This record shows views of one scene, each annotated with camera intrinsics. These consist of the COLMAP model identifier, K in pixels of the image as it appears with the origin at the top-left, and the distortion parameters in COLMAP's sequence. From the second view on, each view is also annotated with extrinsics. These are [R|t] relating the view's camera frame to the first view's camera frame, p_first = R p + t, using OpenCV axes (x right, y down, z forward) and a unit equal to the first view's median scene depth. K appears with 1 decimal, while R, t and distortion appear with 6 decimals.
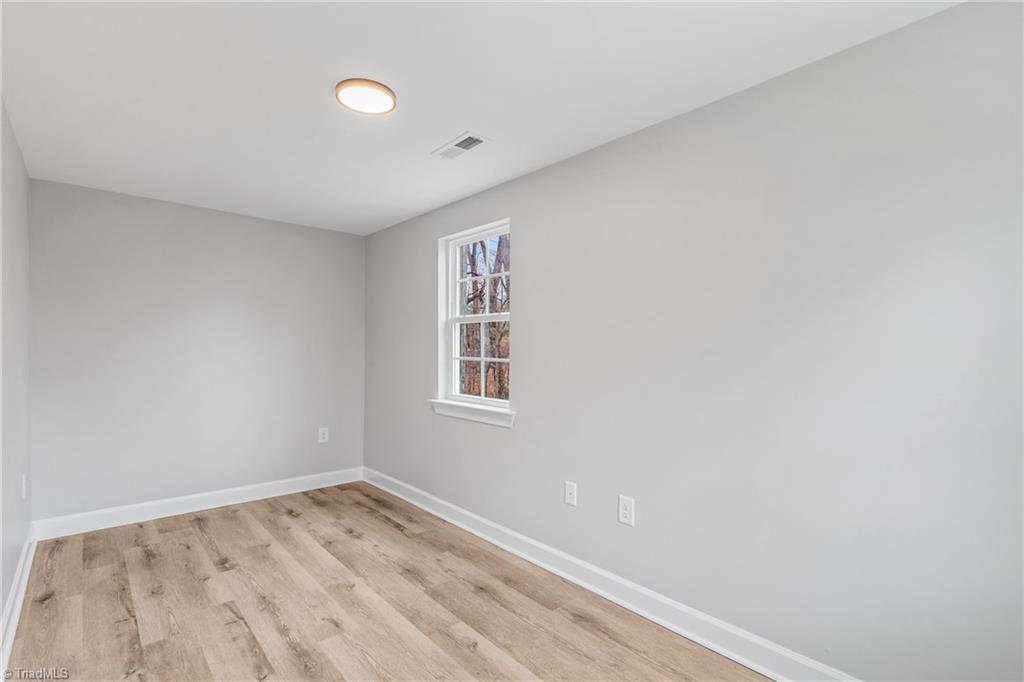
lens RADIAL K [[489.6, 0, 512.1], [0, 489.6, 344.0], [0, 0, 1]] dist [-0.000493, 0.000083]
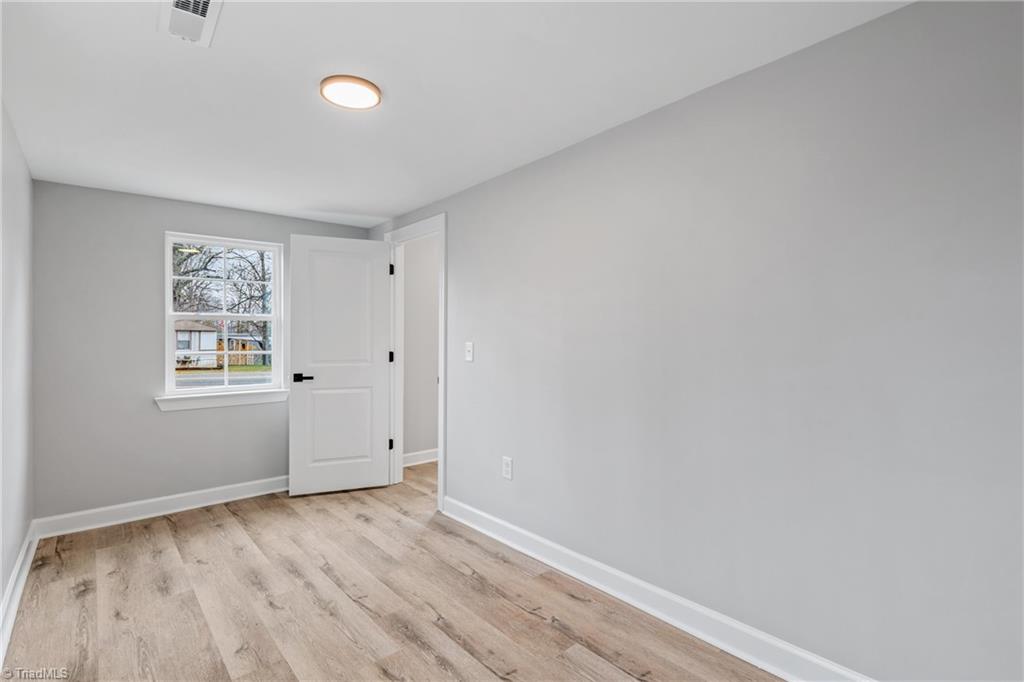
lens RADIAL K [[489.6, 0, 511.3], [0, 489.6, 335.7], [0, 0, 1]] dist [-0.000493, 0.000083]
pose [[-0.999917, 0.002759, 0.012573, -0.633246], [0.002605, 0.999922, -0.012228, 0.007578], [-0.012606, -0.012195, -0.999846, 1.987574]]
